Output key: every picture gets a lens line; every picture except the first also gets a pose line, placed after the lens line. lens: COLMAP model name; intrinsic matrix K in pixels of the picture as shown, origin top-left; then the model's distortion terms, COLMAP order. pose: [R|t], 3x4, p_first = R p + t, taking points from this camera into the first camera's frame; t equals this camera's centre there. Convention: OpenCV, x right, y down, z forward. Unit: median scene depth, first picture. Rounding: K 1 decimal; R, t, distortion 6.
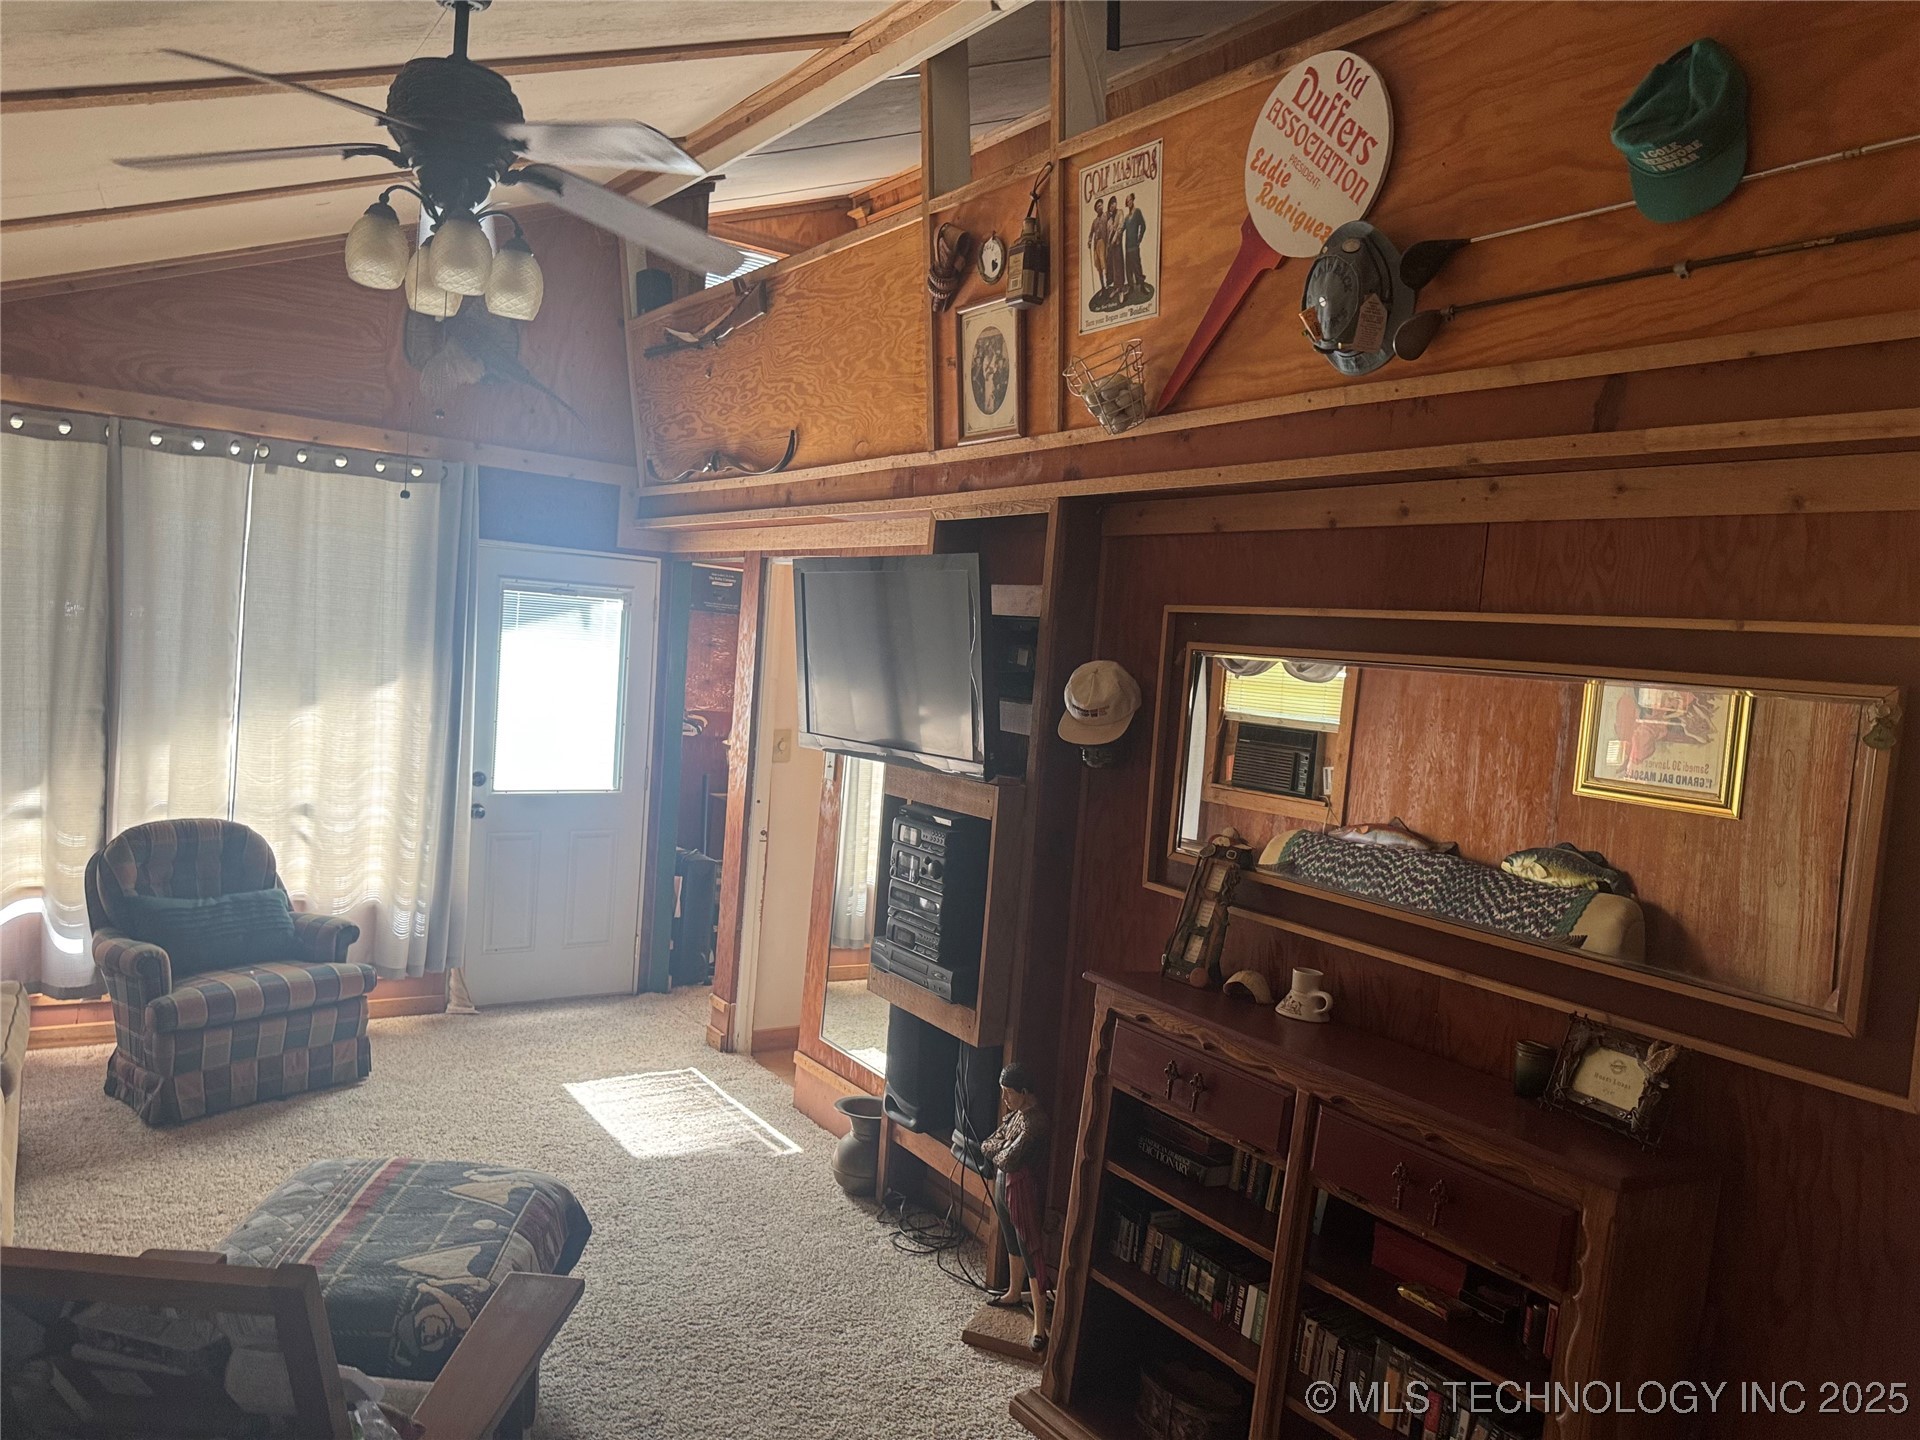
lens RADIAL K [[1347.9, 0, 1014.5], [0, 1347.9, 704.1], [0, 0, 1]] dist [-0.007330, -0.004763]
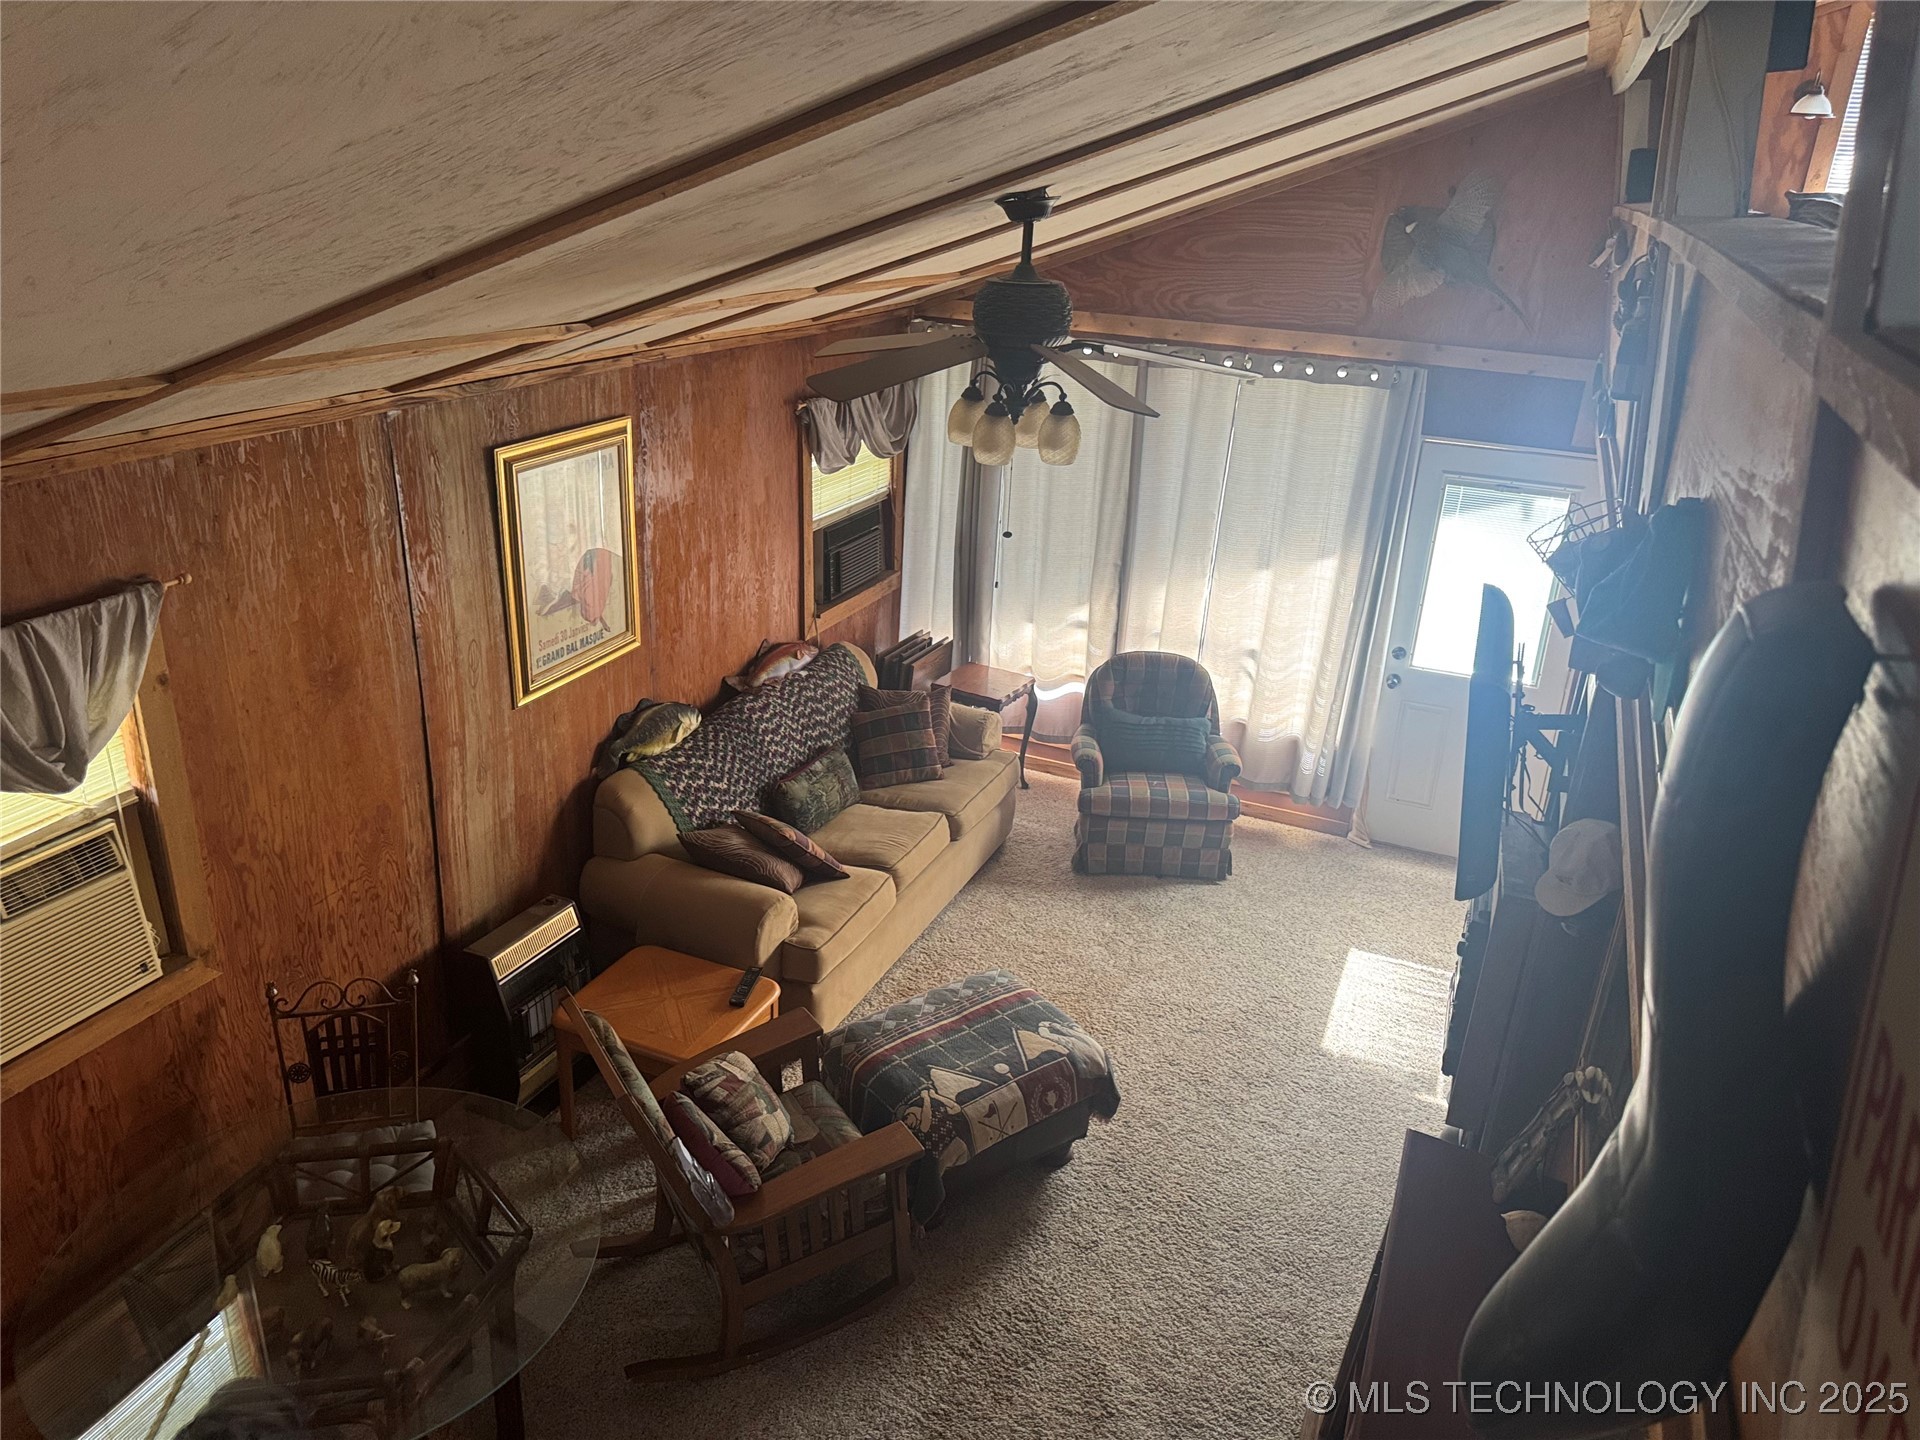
lens RADIAL K [[1347.9, 0, 966.2], [0, 1347.9, 713.9], [0, 0, 1]] dist [-0.007330, -0.004763]
pose [[0.523295, 0.276381, -0.806087, 0.367729], [-0.053296, 0.954706, 0.292739, -0.228675], [0.850484, -0.110227, 0.514322, 0.130714]]
